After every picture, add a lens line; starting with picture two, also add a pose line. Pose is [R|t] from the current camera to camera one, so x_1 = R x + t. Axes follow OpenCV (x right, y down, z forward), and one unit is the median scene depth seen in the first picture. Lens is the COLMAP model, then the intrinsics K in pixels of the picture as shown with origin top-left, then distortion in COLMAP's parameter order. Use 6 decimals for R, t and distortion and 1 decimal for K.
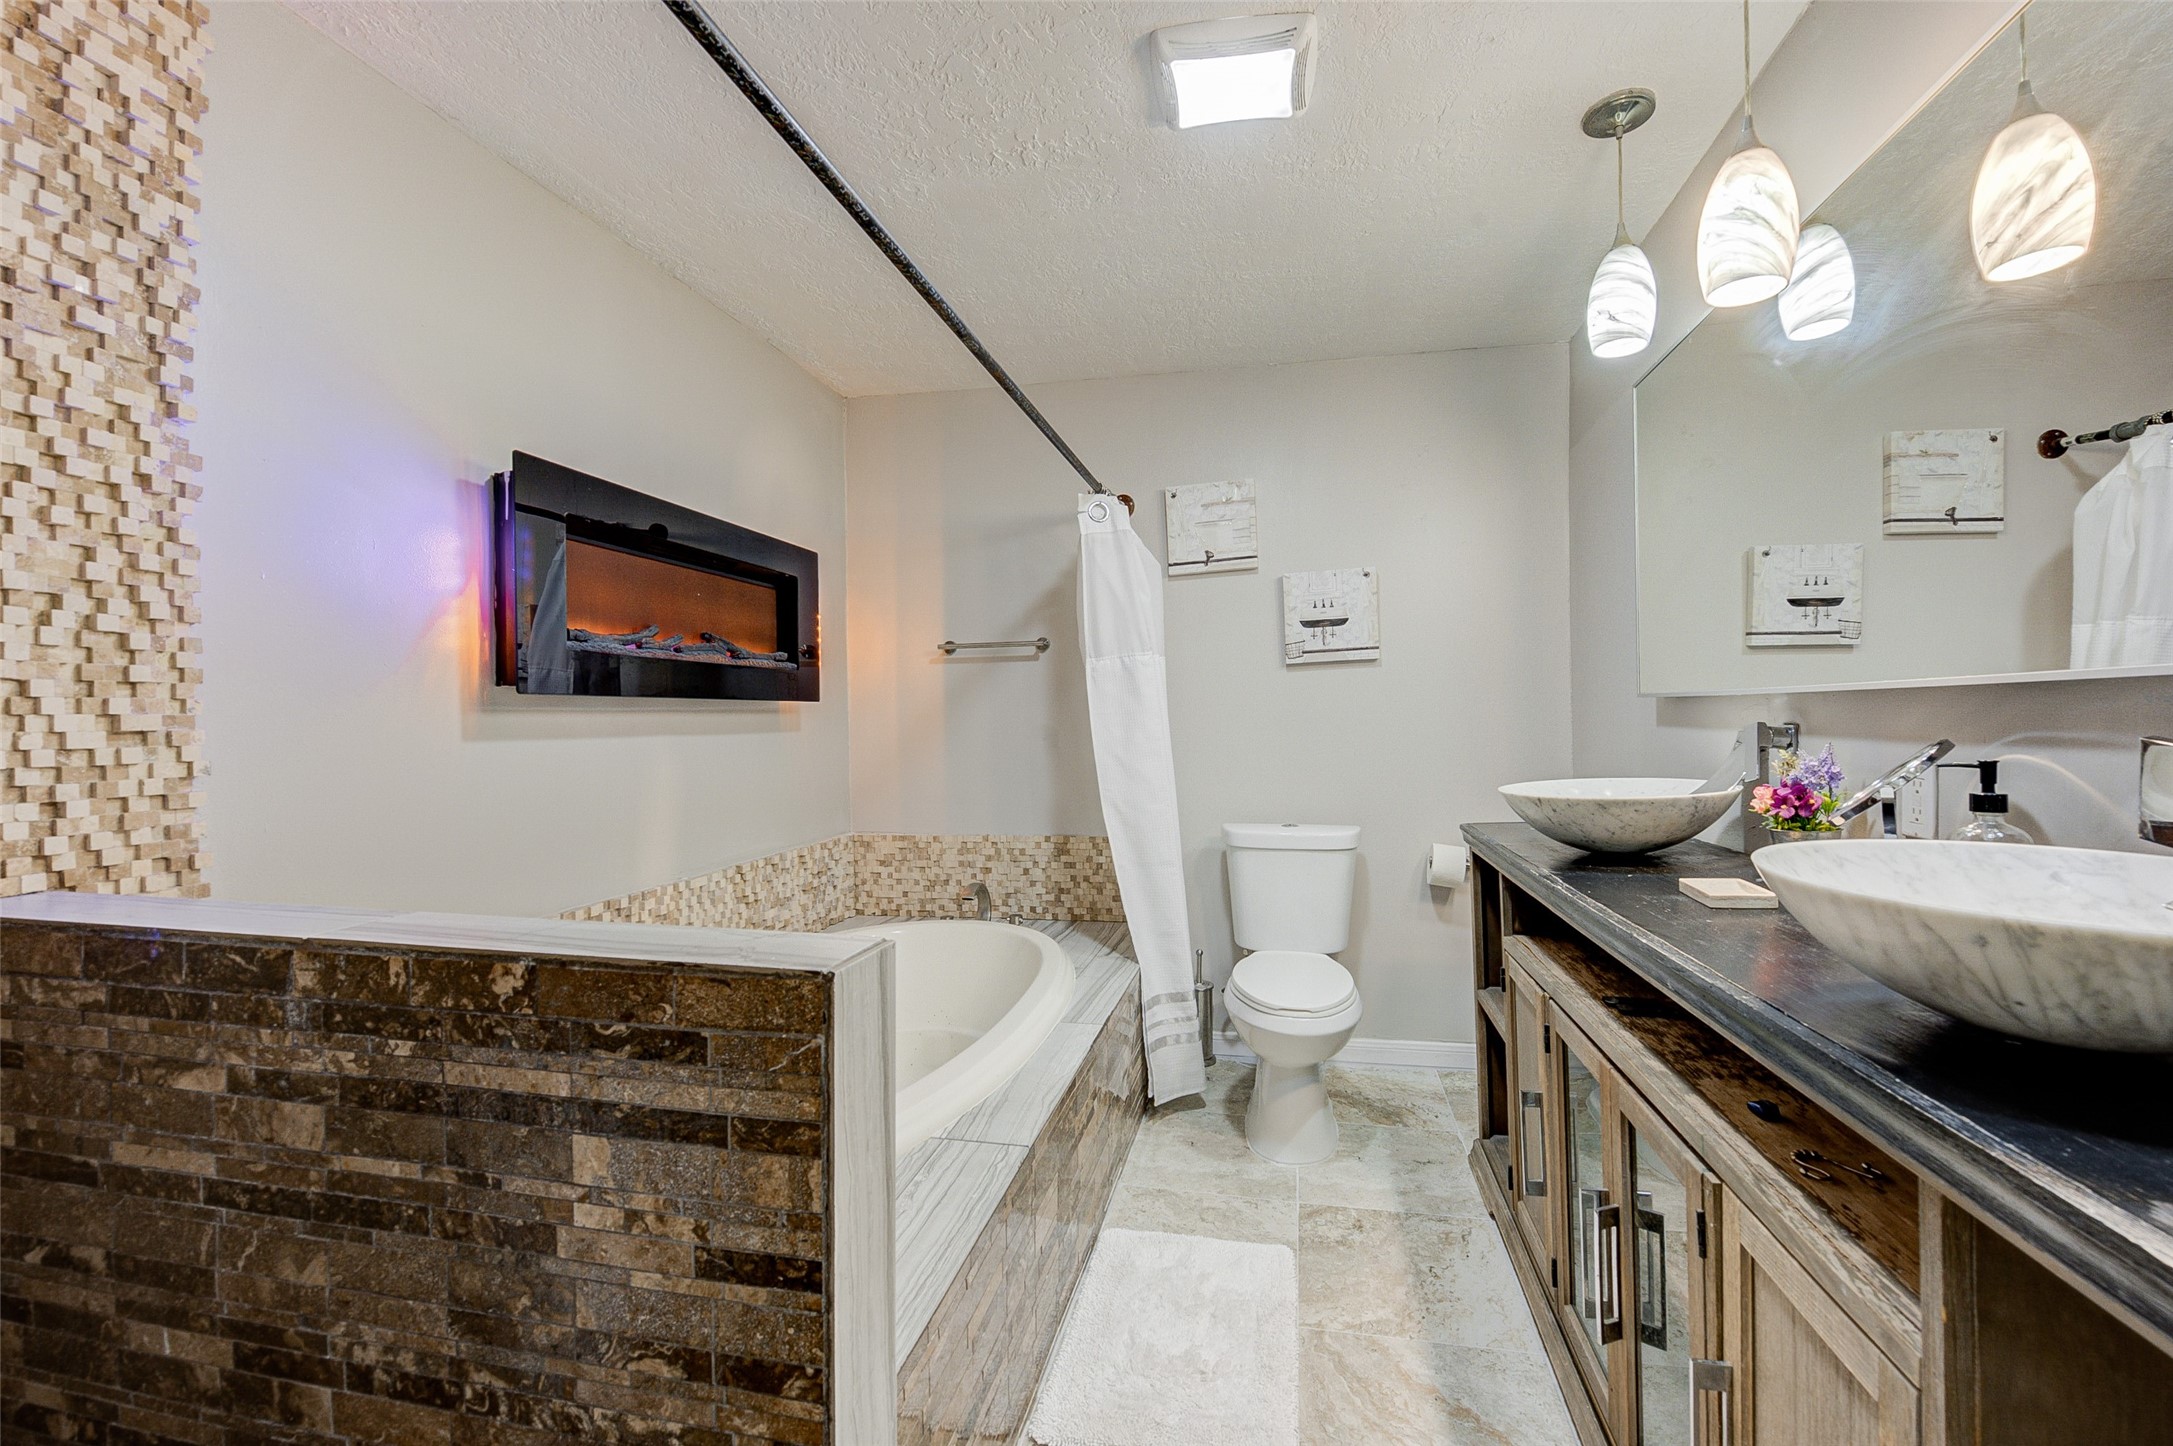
lens RADIAL K [[883.1, 0, 1093.9], [0, 883.1, 727.3], [0, 0, 1]] dist [-0.017428, 0.001490]
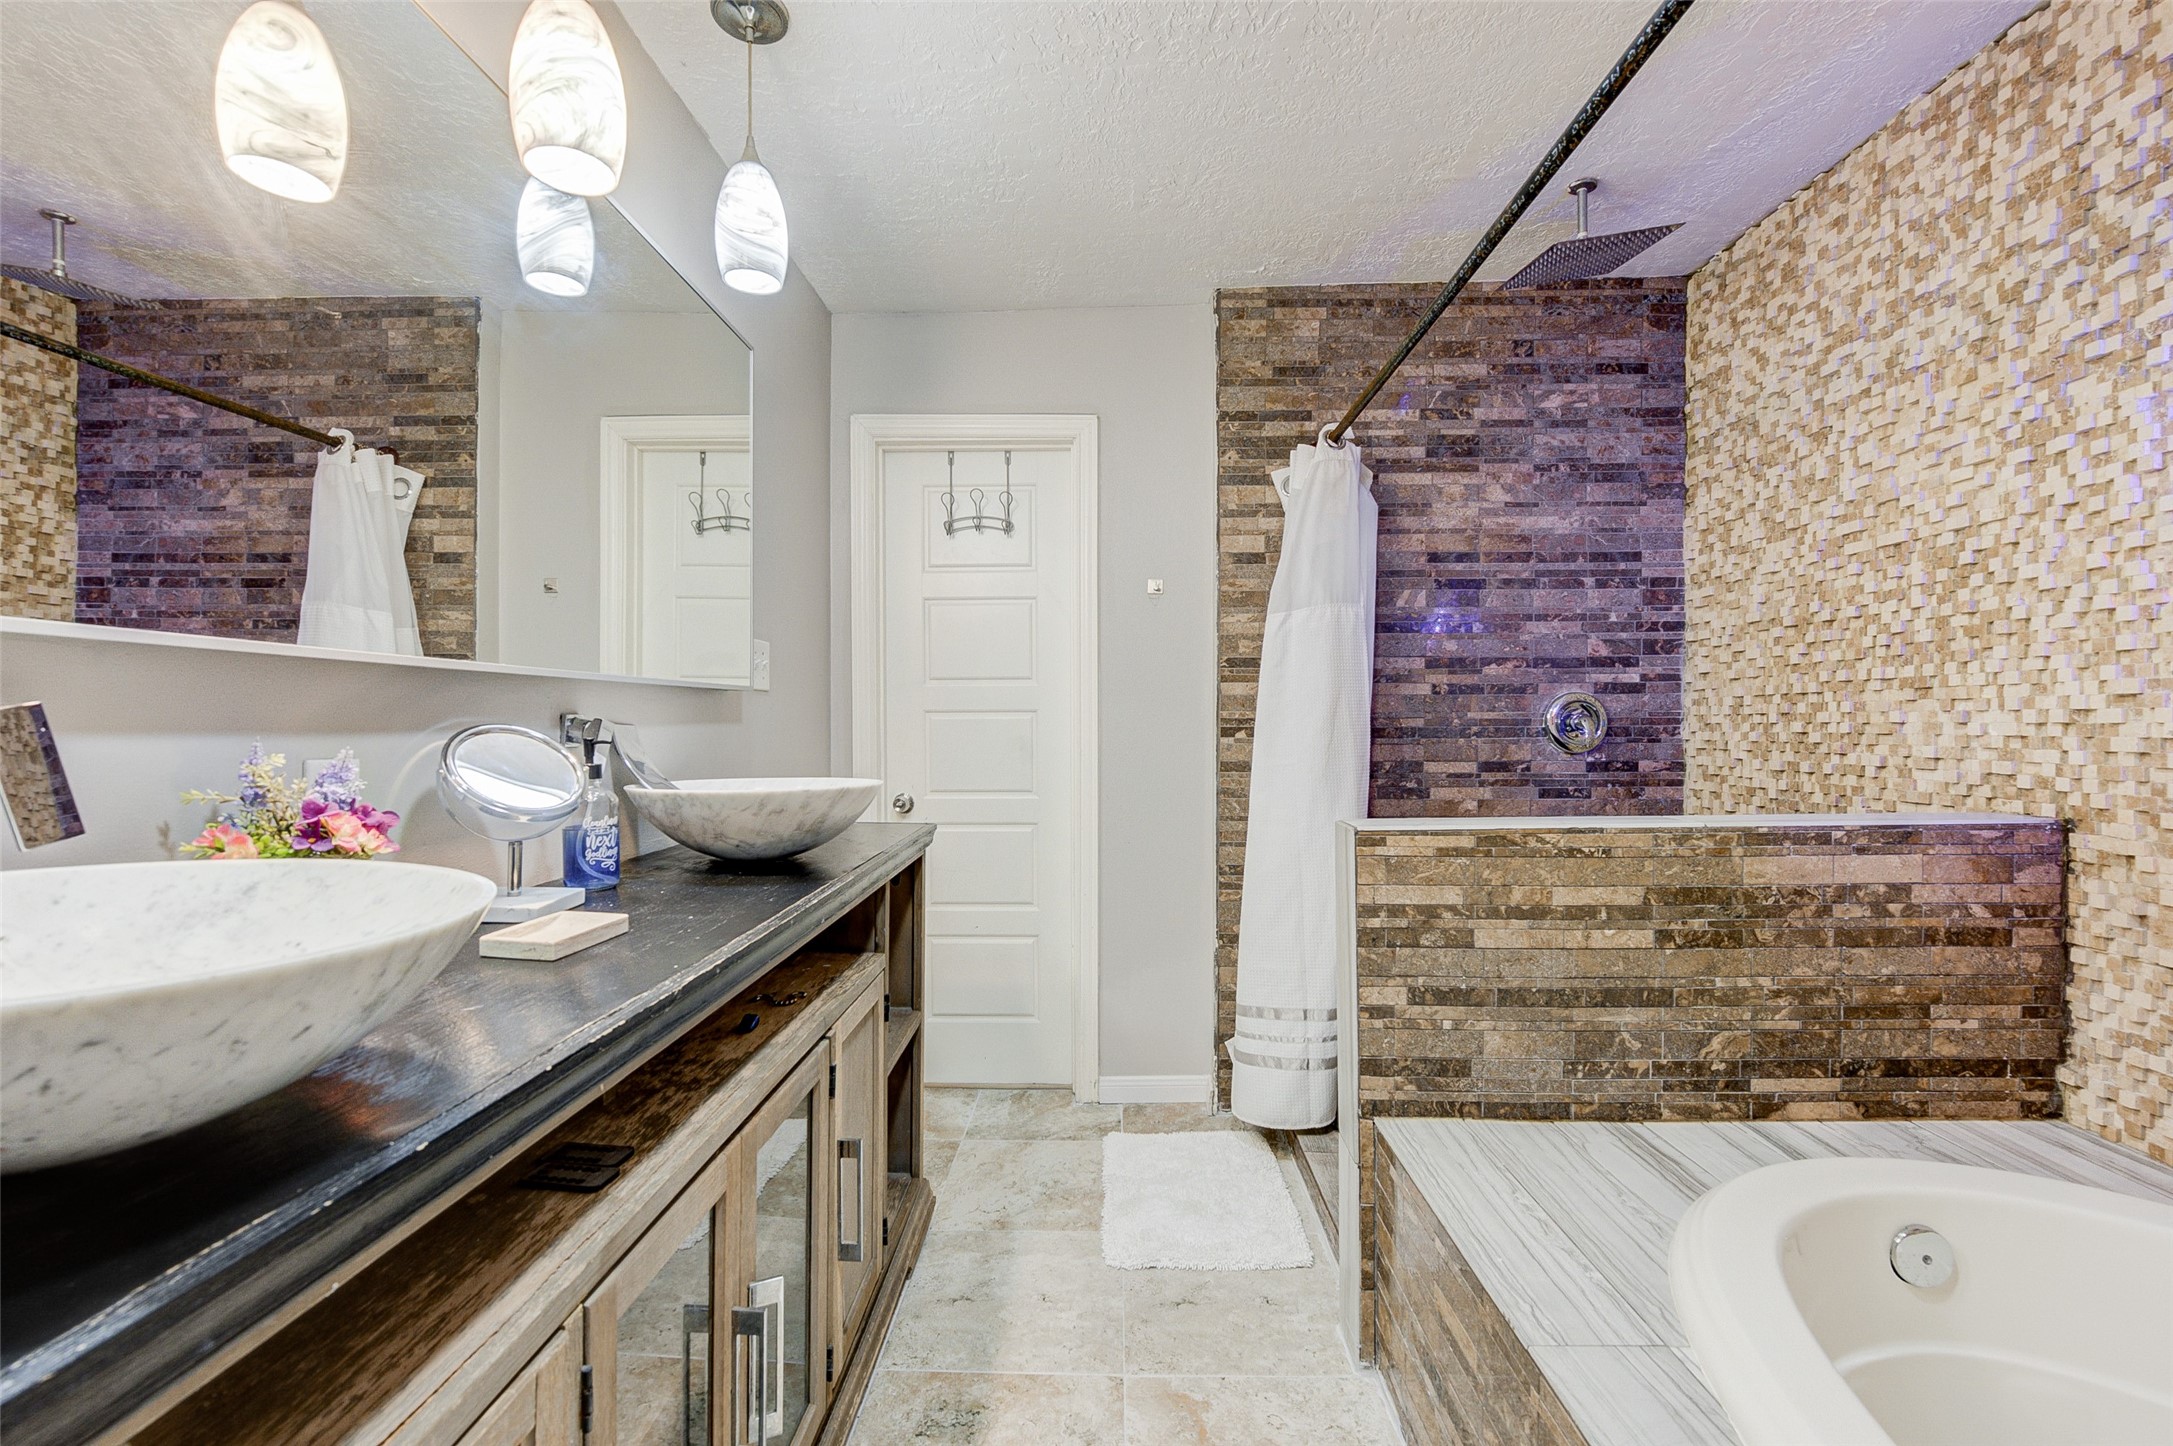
lens RADIAL K [[869.3, 0, 1086.5], [0, 869.3, 723.0], [0, 0, 1]] dist [-0.014270, -0.000316]
pose [[-0.980998, 0.017015, -0.193271, 0.415485], [0.015138, 0.999823, 0.011185, 0.008930], [0.193427, 0.008046, -0.981082, 1.780111]]
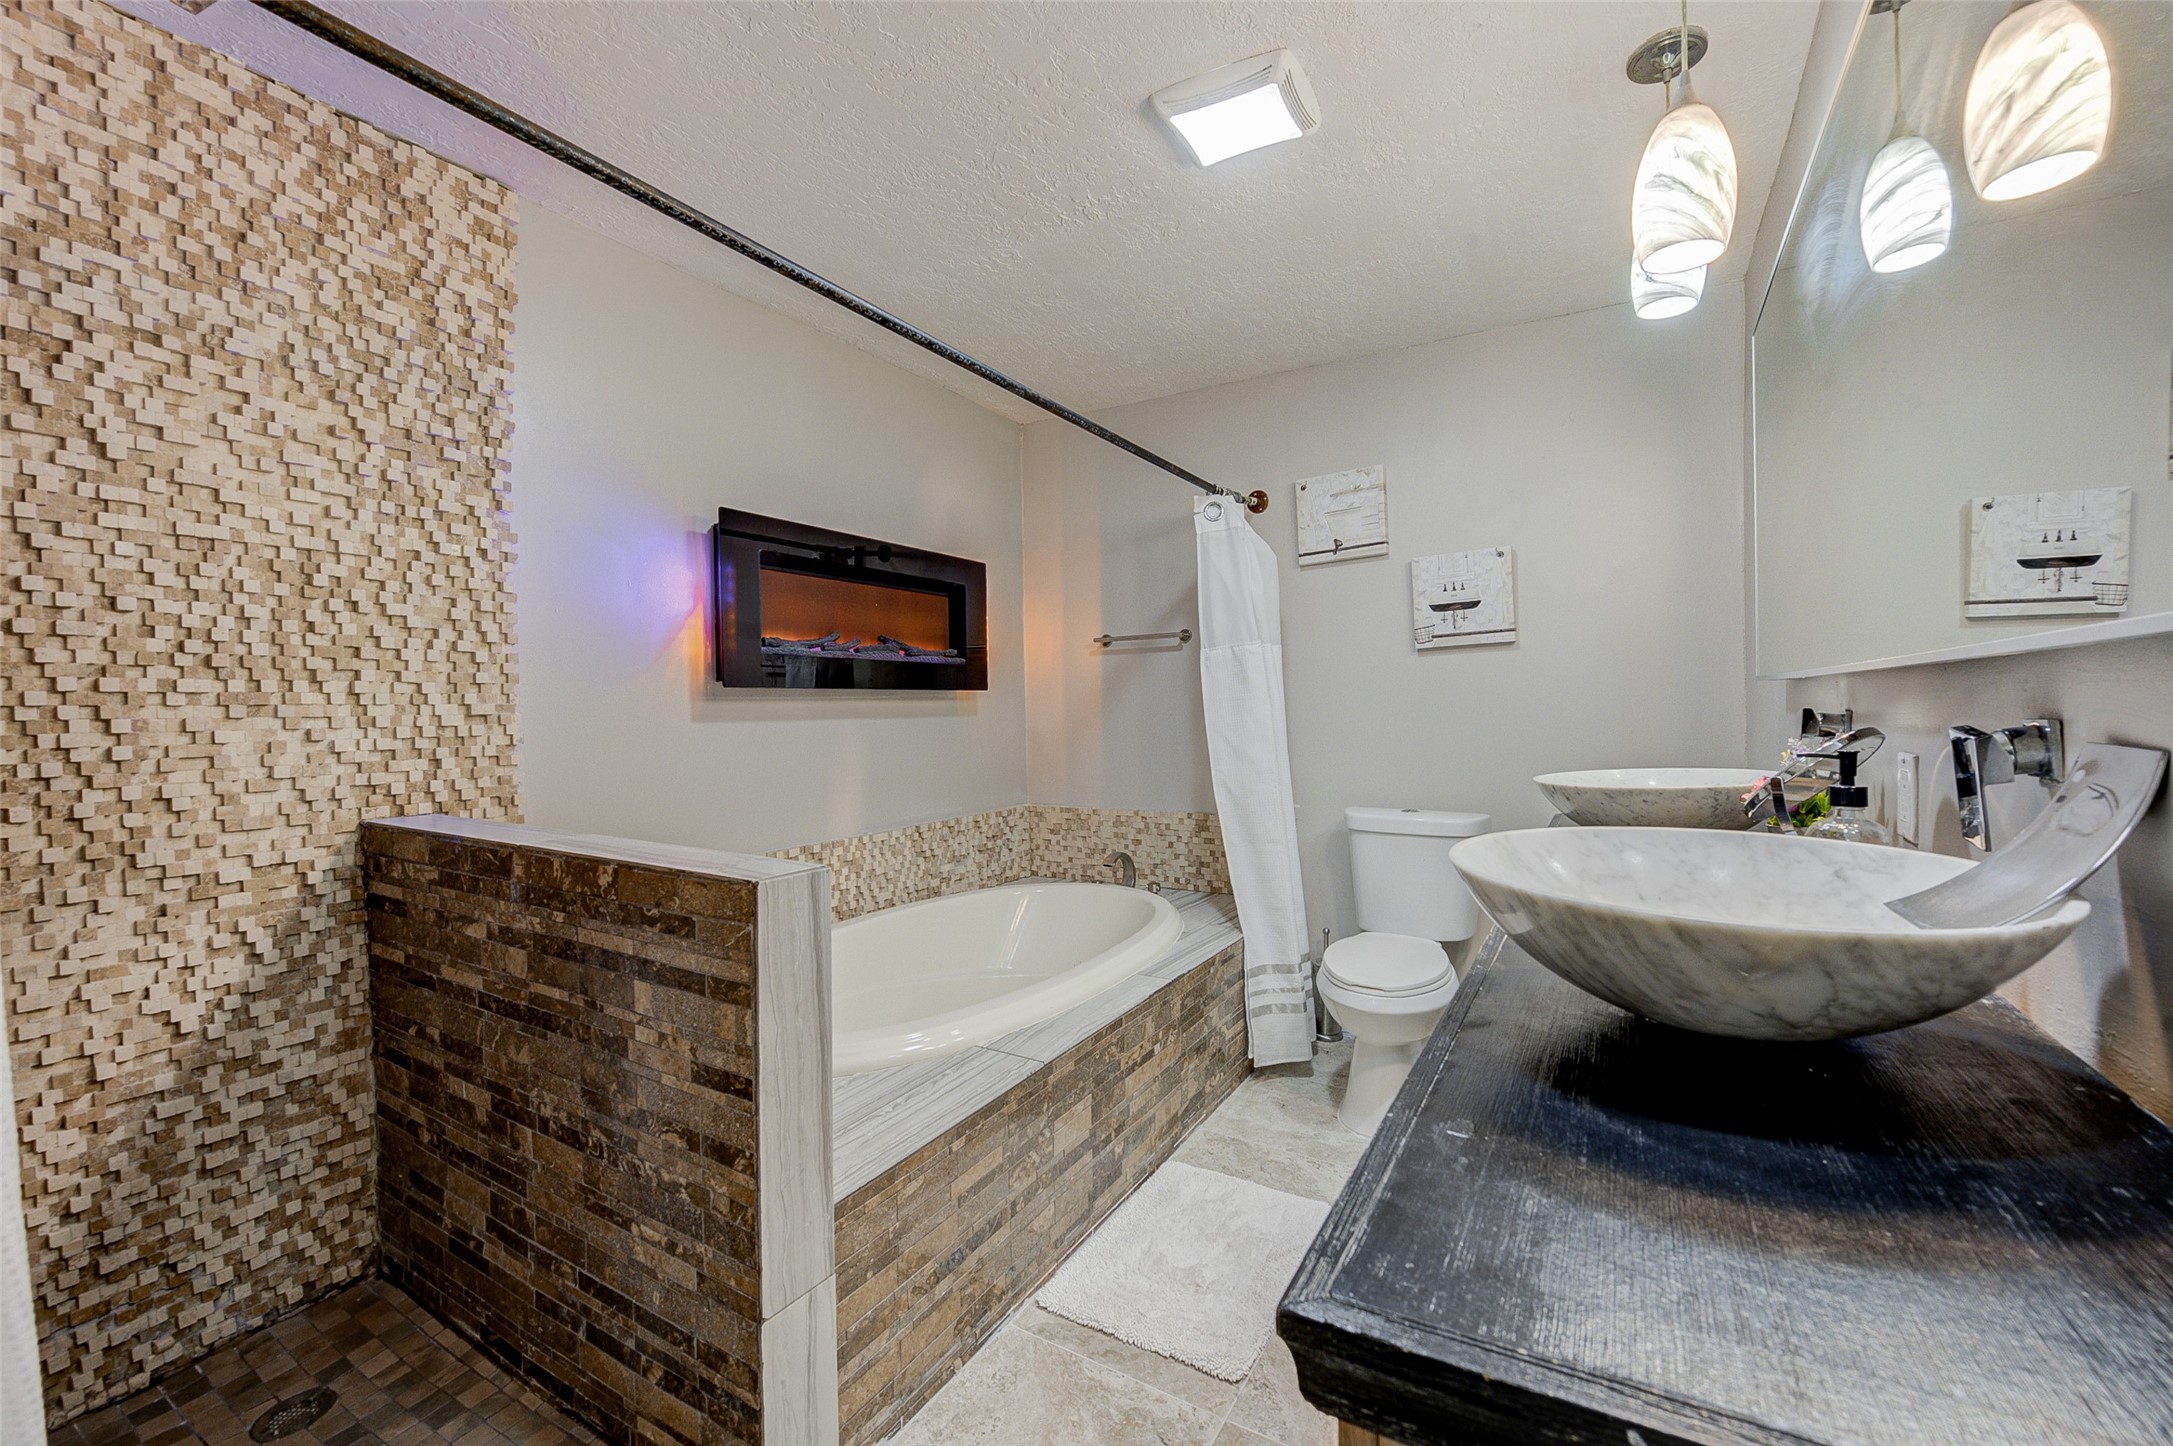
lens RADIAL K [[869.3, 0, 1086.5], [0, 869.3, 723.0], [0, 0, 1]] dist [-0.014270, -0.000316]
pose [[0.943996, 0.005133, -0.329917, 0.427563], [-0.000766, 0.999910, 0.013364, -0.002144], [0.329956, -0.012363, 0.943915, -0.104926]]
